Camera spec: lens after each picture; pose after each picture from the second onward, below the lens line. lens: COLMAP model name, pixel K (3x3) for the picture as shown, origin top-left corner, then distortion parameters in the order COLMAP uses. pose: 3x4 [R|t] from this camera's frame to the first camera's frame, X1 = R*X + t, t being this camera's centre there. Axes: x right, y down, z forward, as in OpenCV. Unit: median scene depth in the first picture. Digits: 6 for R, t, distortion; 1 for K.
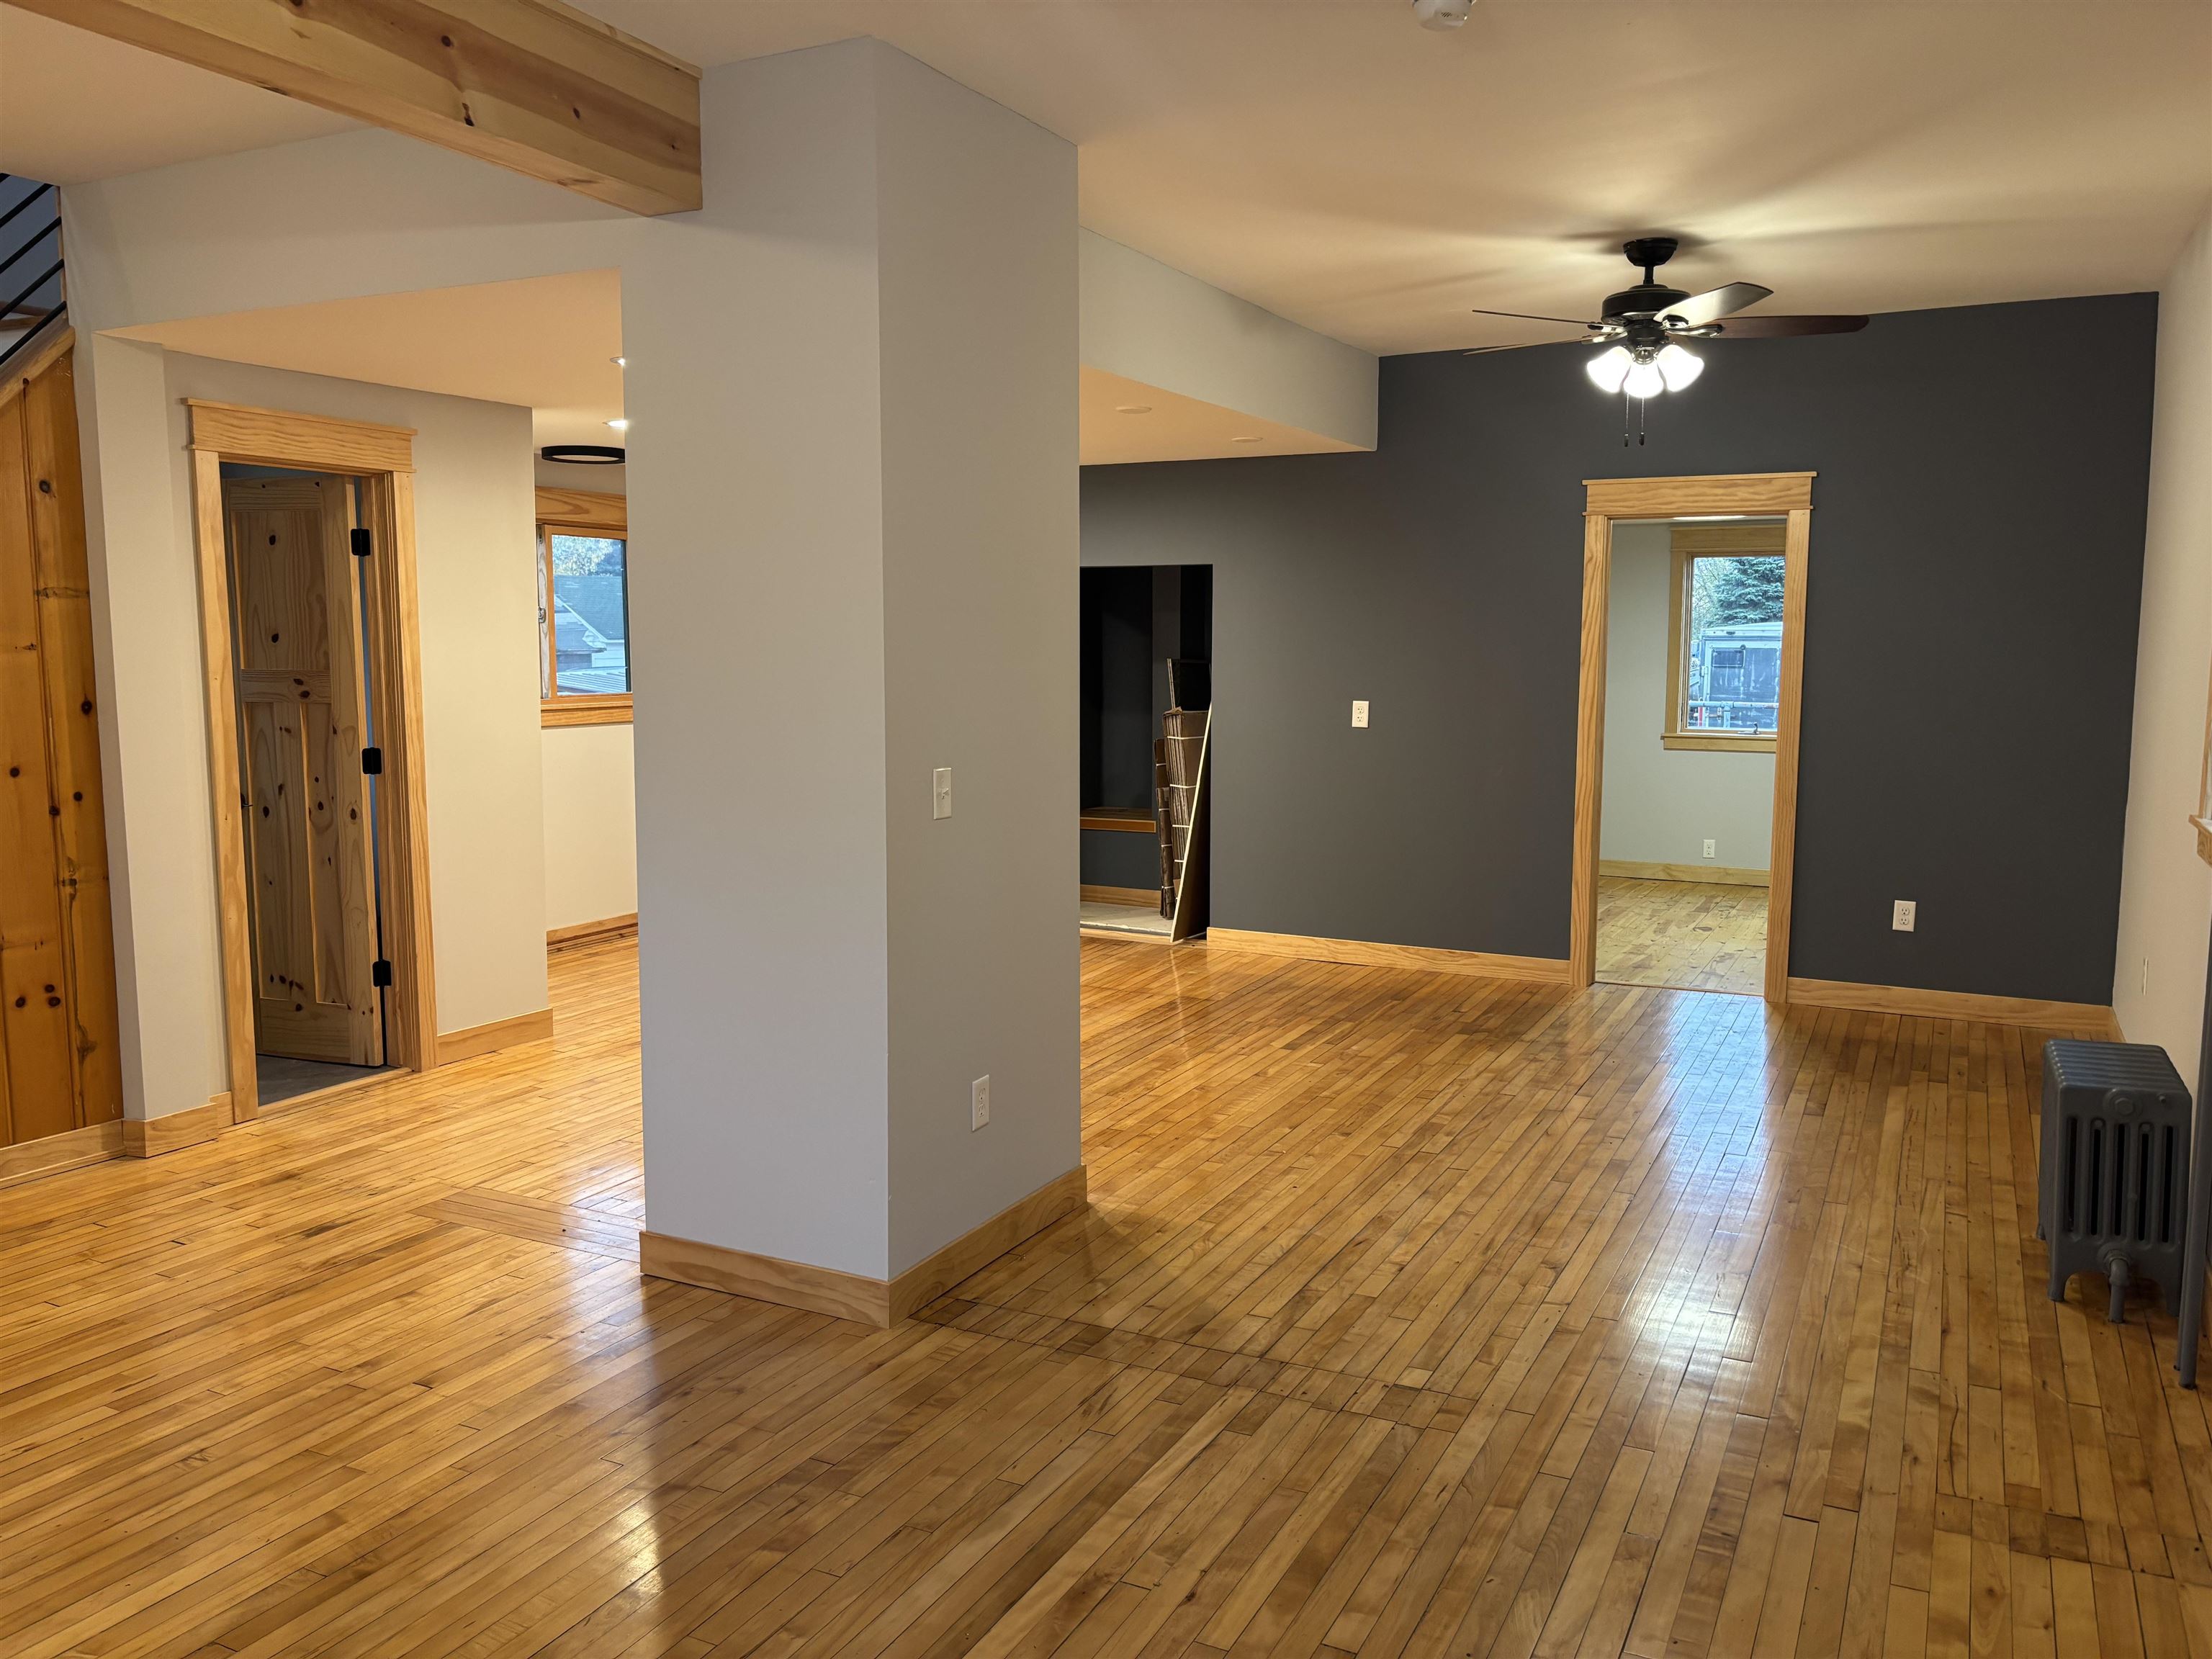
lens RADIAL K [[1670.5, 0, 1106.0], [0, 1670.5, 829.5], [0, 0, 1]] dist [0.041641, -0.046368]
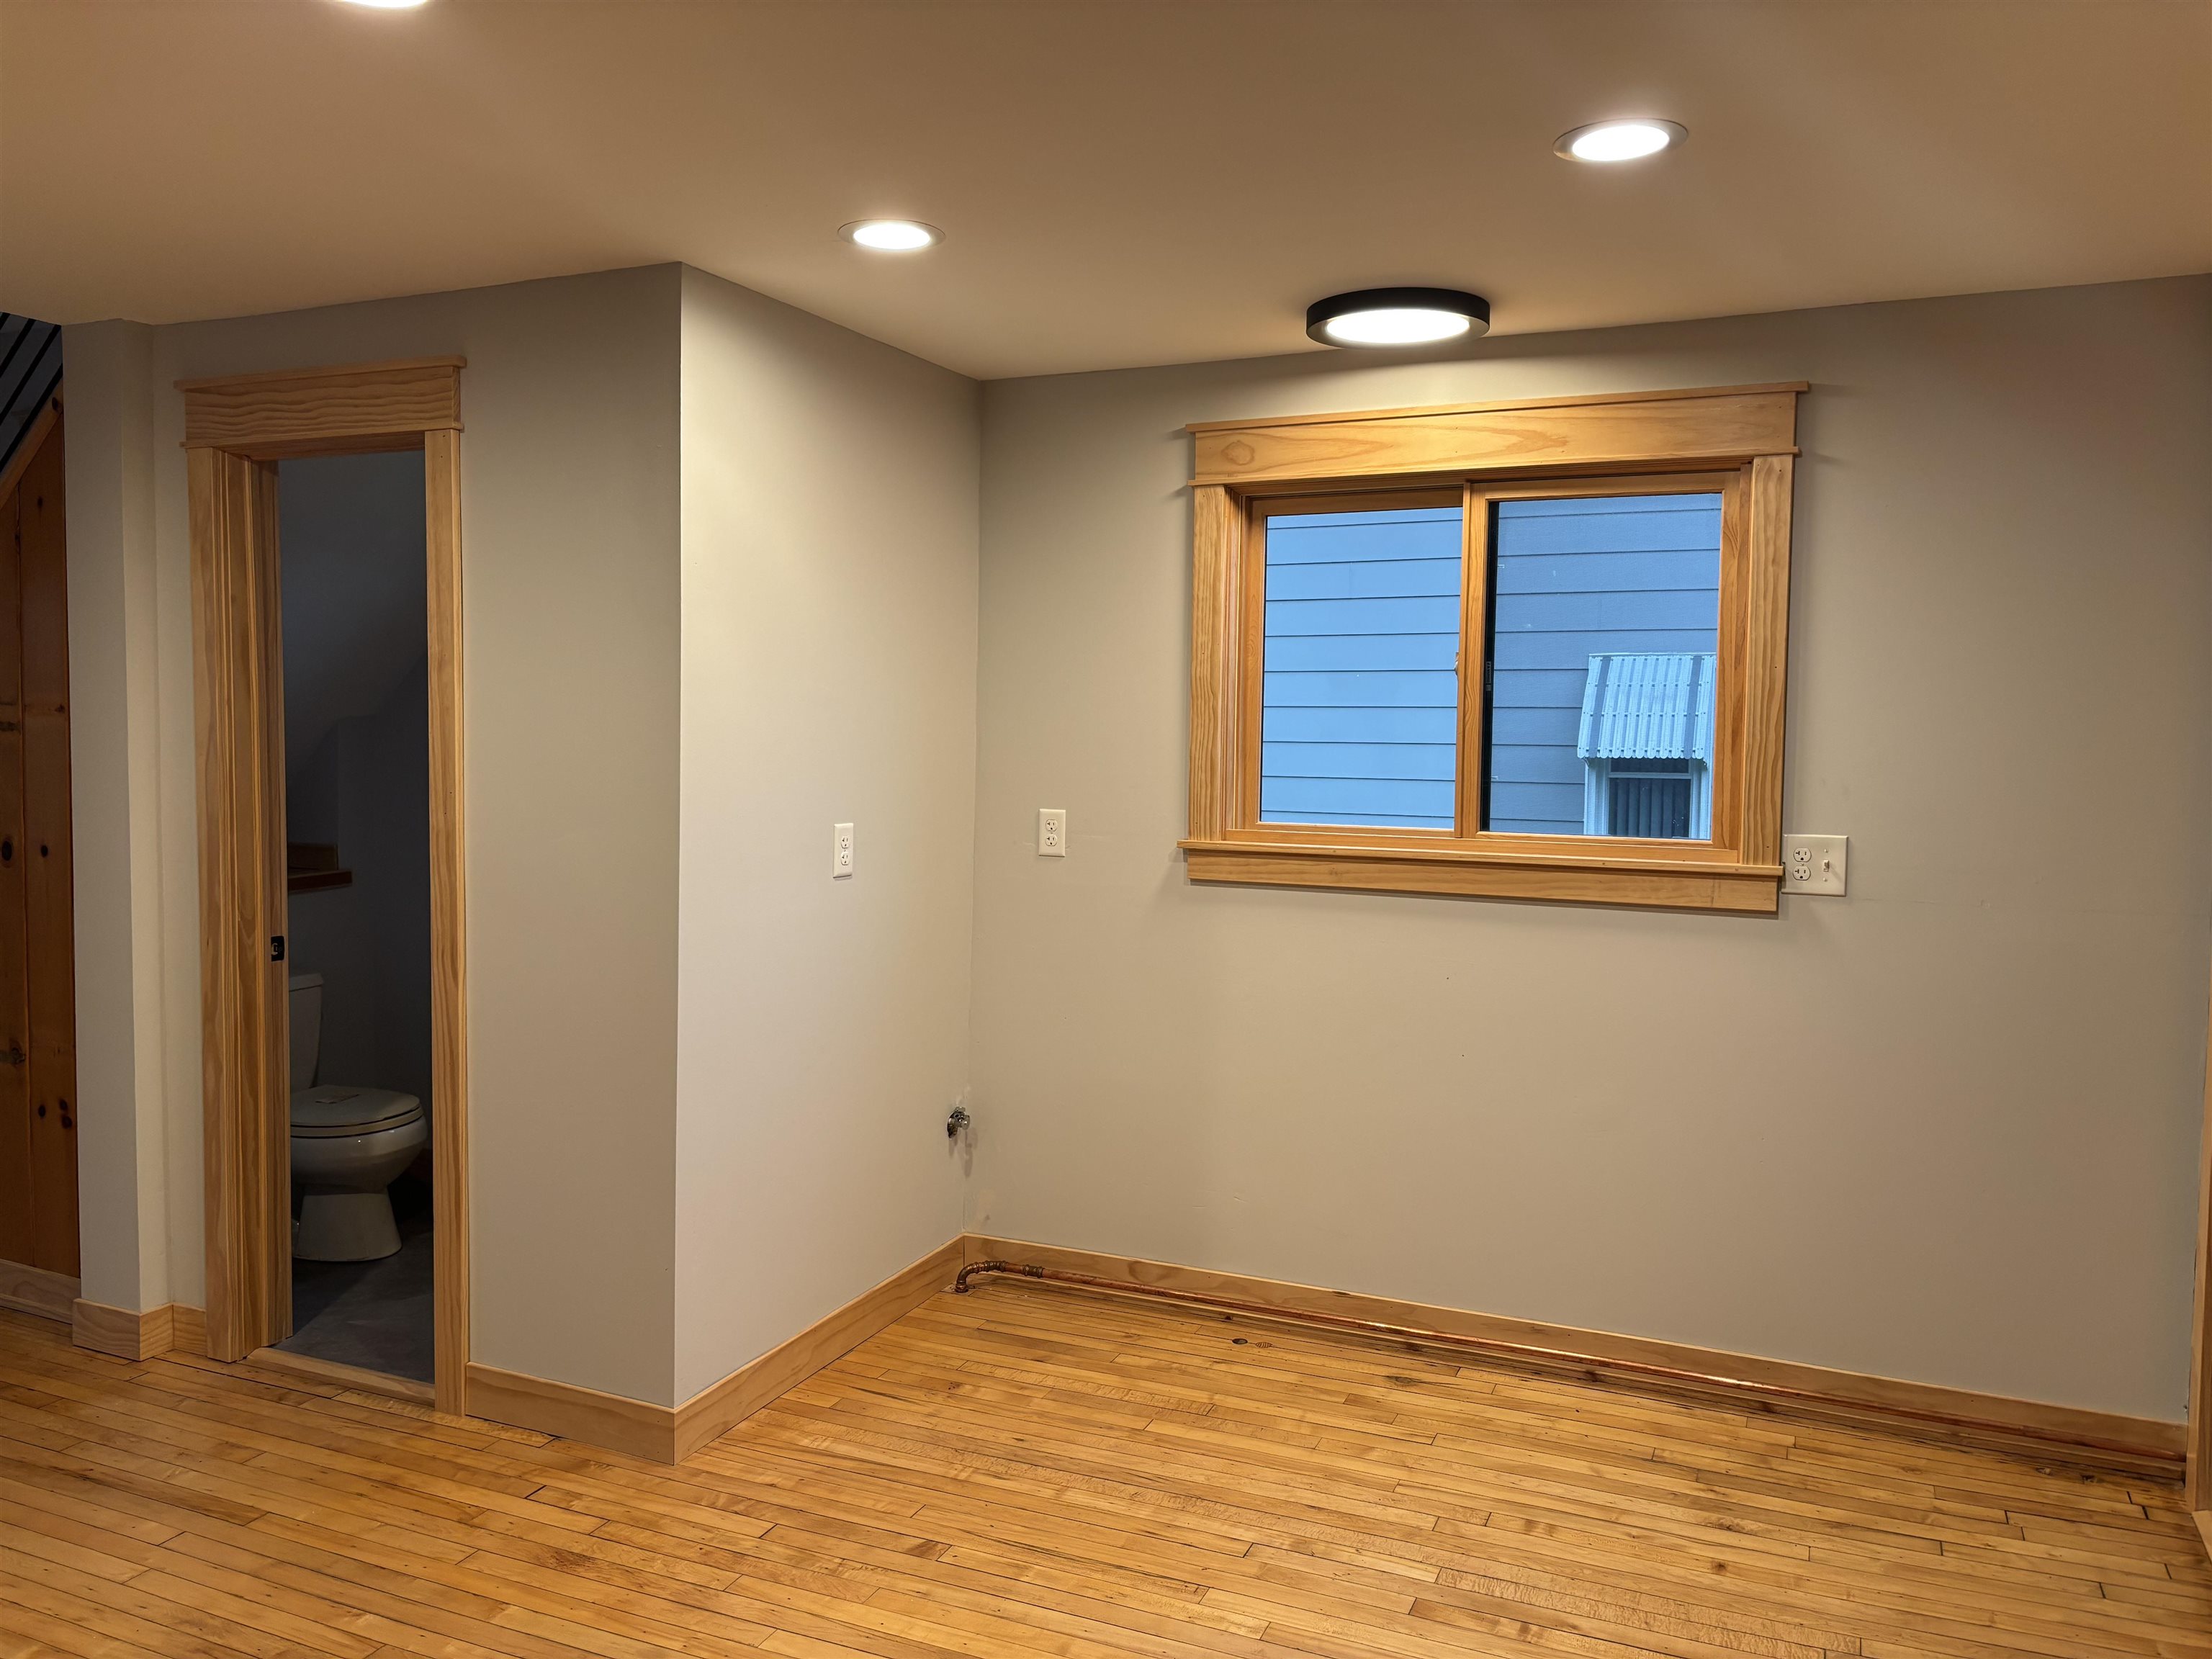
lens RADIAL K [[1670.5, 0, 1106.0], [0, 1670.5, 829.5], [0, 0, 1]] dist [0.041641, -0.046368]
pose [[0.052610, 0.068793, -0.996243, 0.210732], [-0.123581, 0.990404, 0.061864, -0.139541], [0.990939, 0.119862, 0.060607, 1.244993]]
